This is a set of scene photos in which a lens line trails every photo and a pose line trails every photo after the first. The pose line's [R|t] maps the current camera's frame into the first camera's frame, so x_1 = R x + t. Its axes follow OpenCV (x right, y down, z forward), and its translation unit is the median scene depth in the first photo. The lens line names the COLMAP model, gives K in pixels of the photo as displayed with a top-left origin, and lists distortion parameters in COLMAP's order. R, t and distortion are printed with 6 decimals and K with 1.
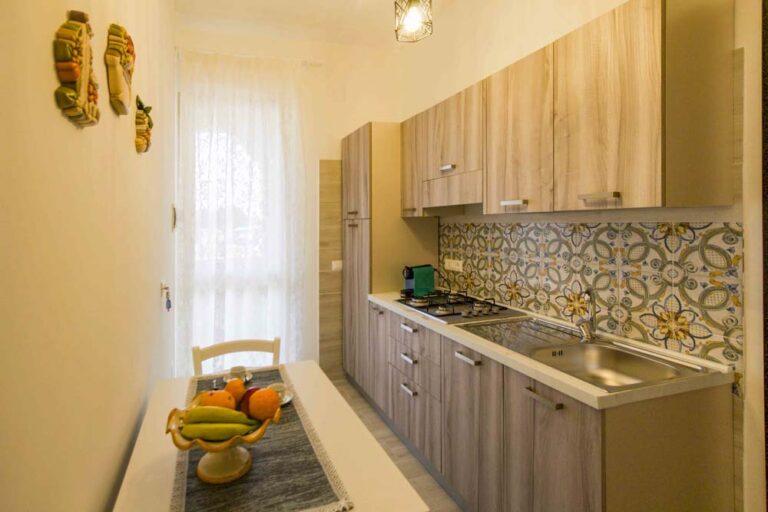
lens RADIAL K [[360.4, 0, 386.6], [0, 360.4, 261.2], [0, 0, 1]] dist [-0.000761, -0.000242]
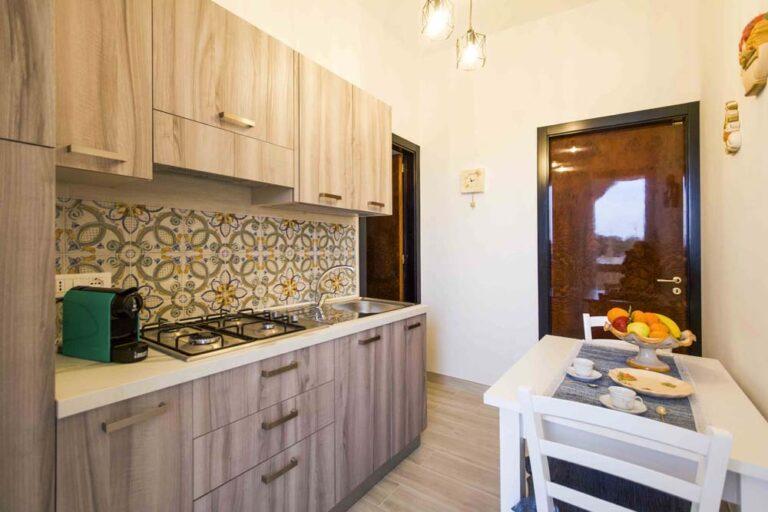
lens RADIAL K [[354.1, 0, 381.5], [0, 354.1, 250.6], [0, 0, 1]] dist [-0.000370, -0.000078]
pose [[-0.467894, -0.098719, 0.878254, -0.533428], [-0.001542, 0.993832, 0.110889, -0.111886], [-0.883783, 0.050530, -0.465160, 1.080180]]
